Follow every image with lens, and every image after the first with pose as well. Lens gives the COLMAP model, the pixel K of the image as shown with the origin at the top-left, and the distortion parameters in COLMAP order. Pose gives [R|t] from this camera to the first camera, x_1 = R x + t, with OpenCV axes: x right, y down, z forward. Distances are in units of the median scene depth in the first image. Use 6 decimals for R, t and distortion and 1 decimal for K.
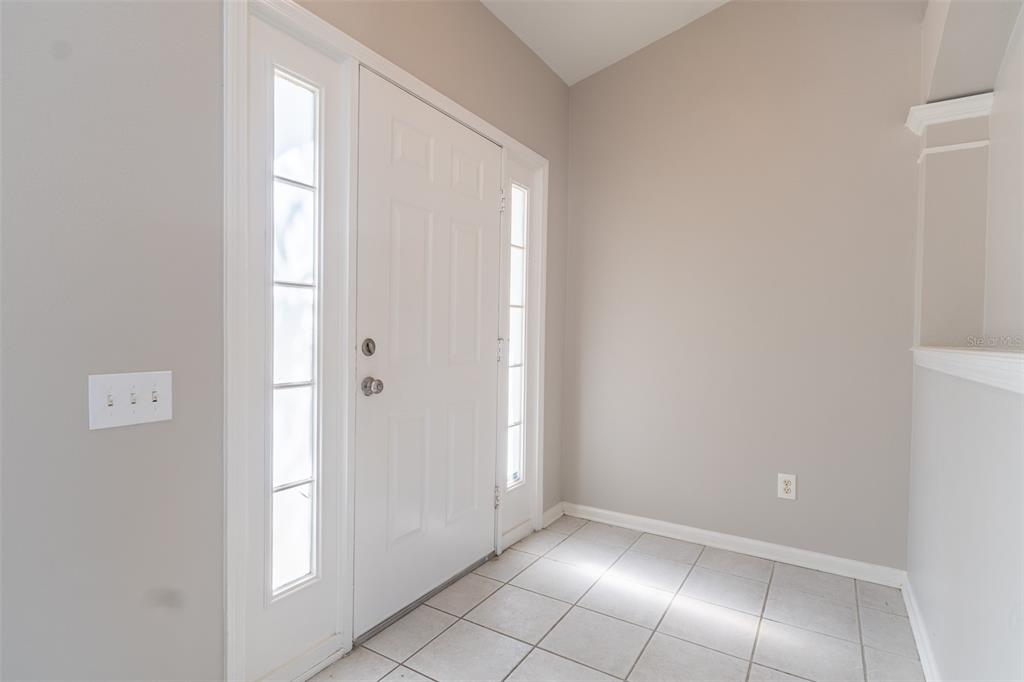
lens RADIAL K [[514.8, 0, 509.3], [0, 514.8, 340.4], [0, 0, 1]] dist [-0.010587, -0.000081]
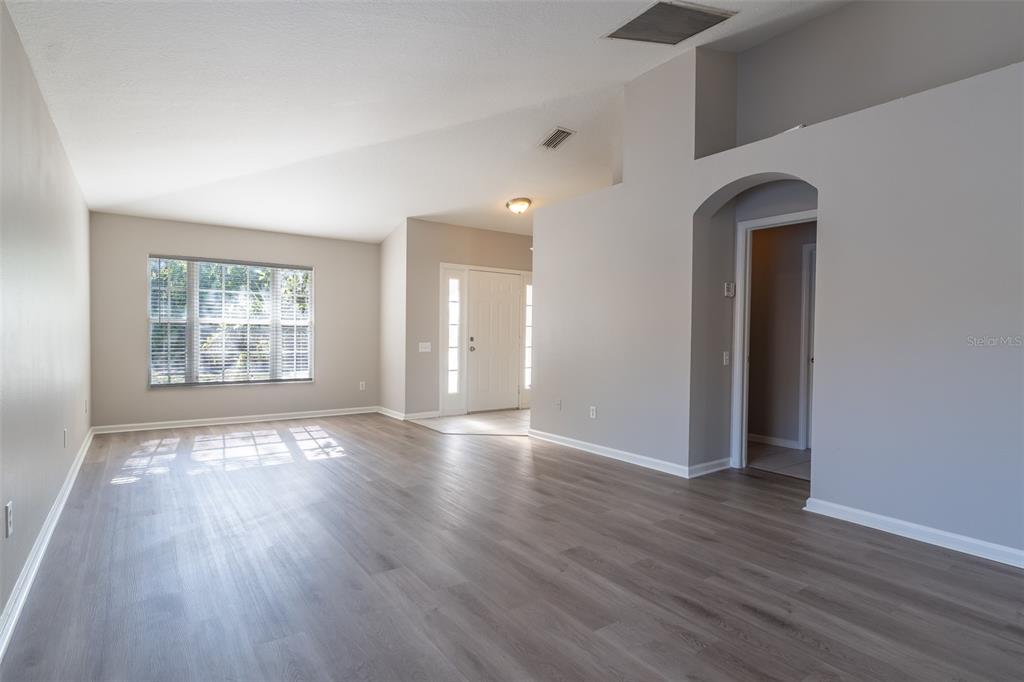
lens RADIAL K [[514.8, 0, 510.2], [0, 514.8, 342.4], [0, 0, 1]] dist [-0.010587, -0.000081]
pose [[0.925971, 0.002325, -0.377586, 1.635411], [-0.005743, 0.999952, -0.007927, 0.072816], [0.377550, 0.009509, 0.925940, -2.799611]]
